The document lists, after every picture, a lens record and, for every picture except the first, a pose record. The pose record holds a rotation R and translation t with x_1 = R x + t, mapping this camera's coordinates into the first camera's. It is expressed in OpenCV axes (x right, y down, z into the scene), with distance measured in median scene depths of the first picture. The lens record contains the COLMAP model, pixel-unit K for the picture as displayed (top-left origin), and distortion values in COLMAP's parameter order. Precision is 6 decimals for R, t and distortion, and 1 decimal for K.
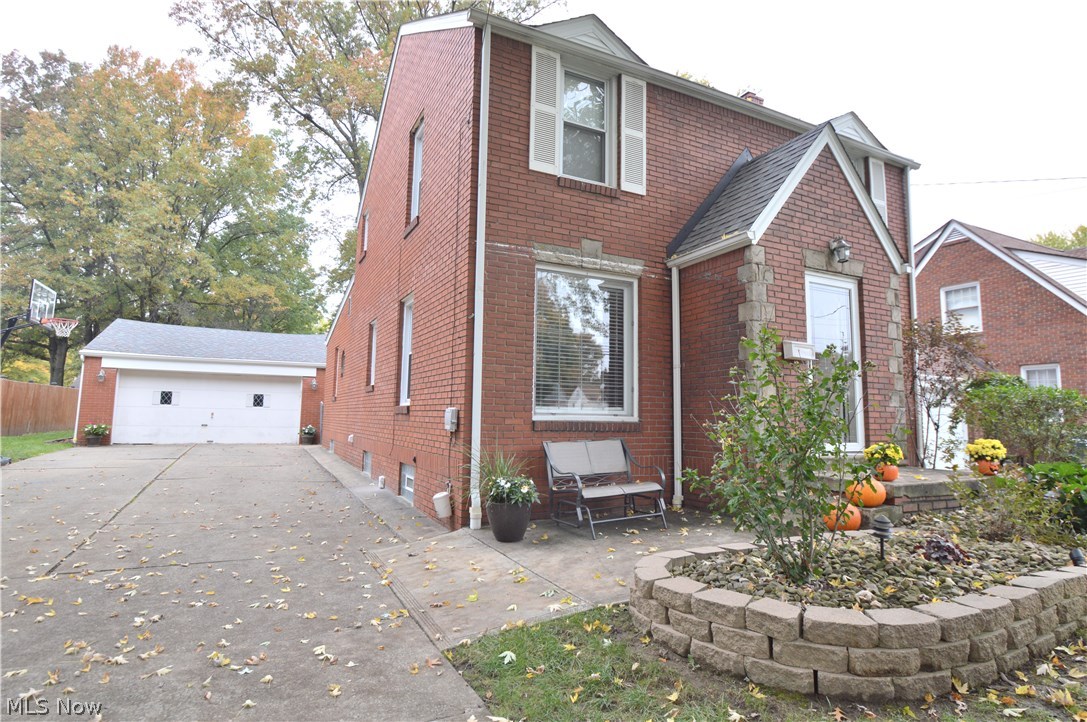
lens RADIAL K [[577.3, 0, 543.5], [0, 577.3, 361.0], [0, 0, 1]] dist [-0.030974, -0.000004]
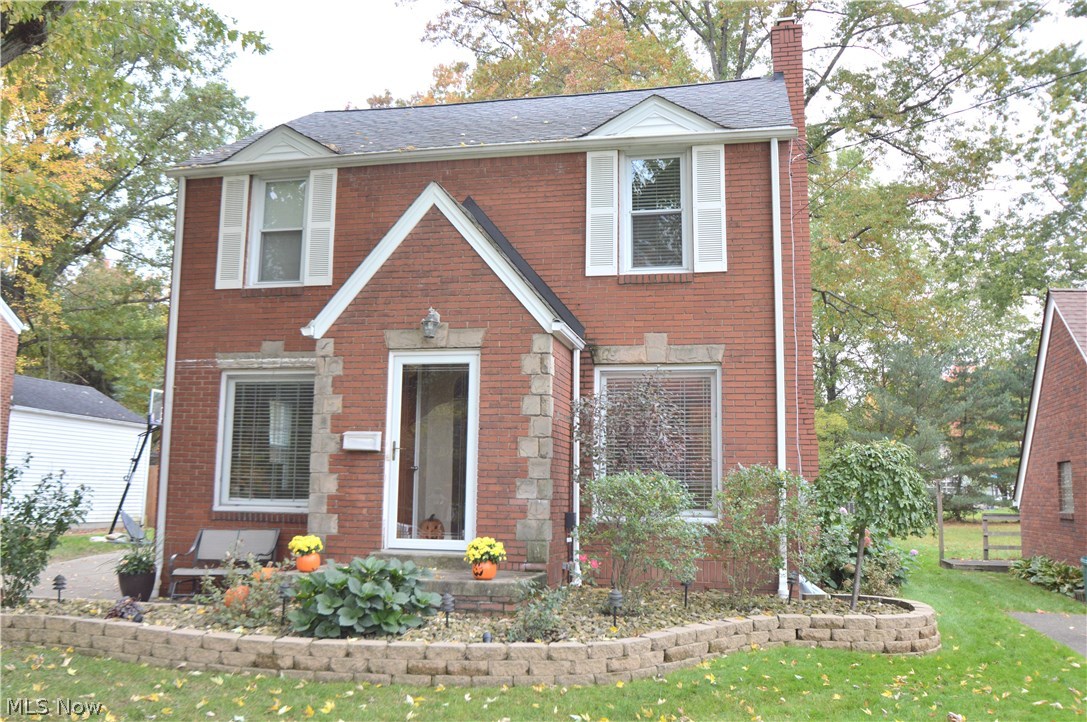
lens RADIAL K [[939.1, 0, 543.5], [0, 939.1, 361.0], [0, 0, 1]] dist [-0.001074, -0.000400]
pose [[0.782046, -0.090857, -0.616563, 1.598552], [0.057497, 0.995615, -0.073786, -0.016635], [0.620563, 0.022254, 0.783841, -0.052394]]
